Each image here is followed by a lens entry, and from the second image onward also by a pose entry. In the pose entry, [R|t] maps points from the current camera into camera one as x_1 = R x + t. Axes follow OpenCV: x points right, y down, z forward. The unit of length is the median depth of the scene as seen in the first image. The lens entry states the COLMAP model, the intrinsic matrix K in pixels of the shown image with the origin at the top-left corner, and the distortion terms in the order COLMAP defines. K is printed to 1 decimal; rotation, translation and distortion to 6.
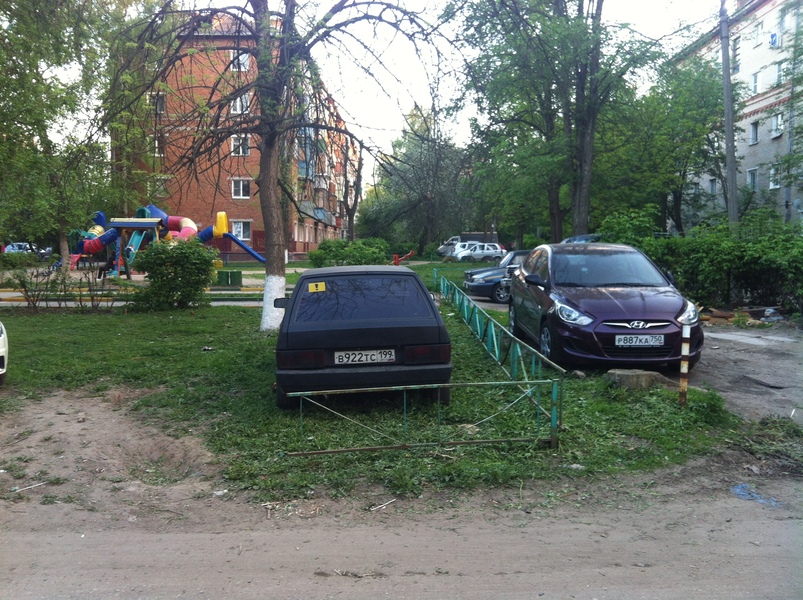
lens RADIAL K [[828.5, 0, 401.5], [0, 828.5, 300.0], [0, 0, 1]] dist [-0.006686, -0.170384]
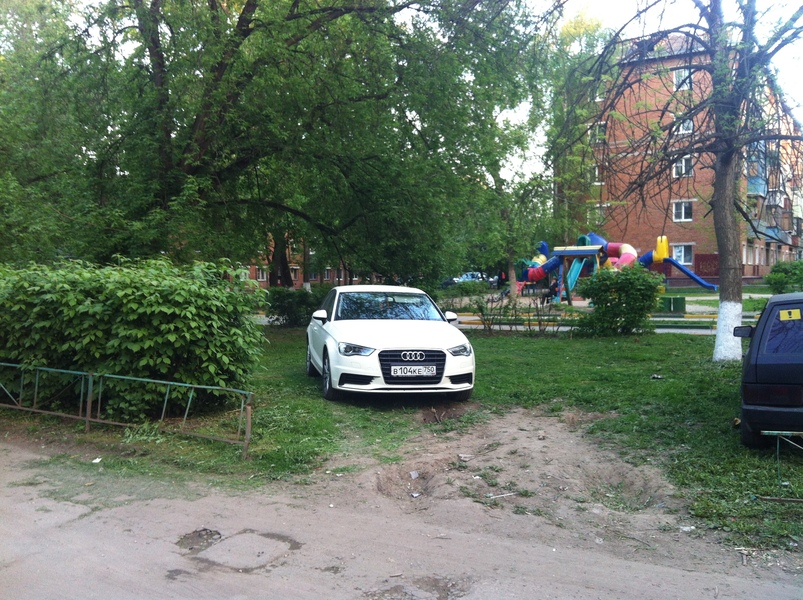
lens RADIAL K [[828.5, 0, 401.5], [0, 828.5, 300.0], [0, 0, 1]] dist [-0.006686, -0.170384]
pose [[0.780283, -0.000807, -0.625426, 0.139142], [-0.020100, 0.999450, -0.026365, 0.000123], [0.625104, 0.033143, 0.779838, 0.049265]]
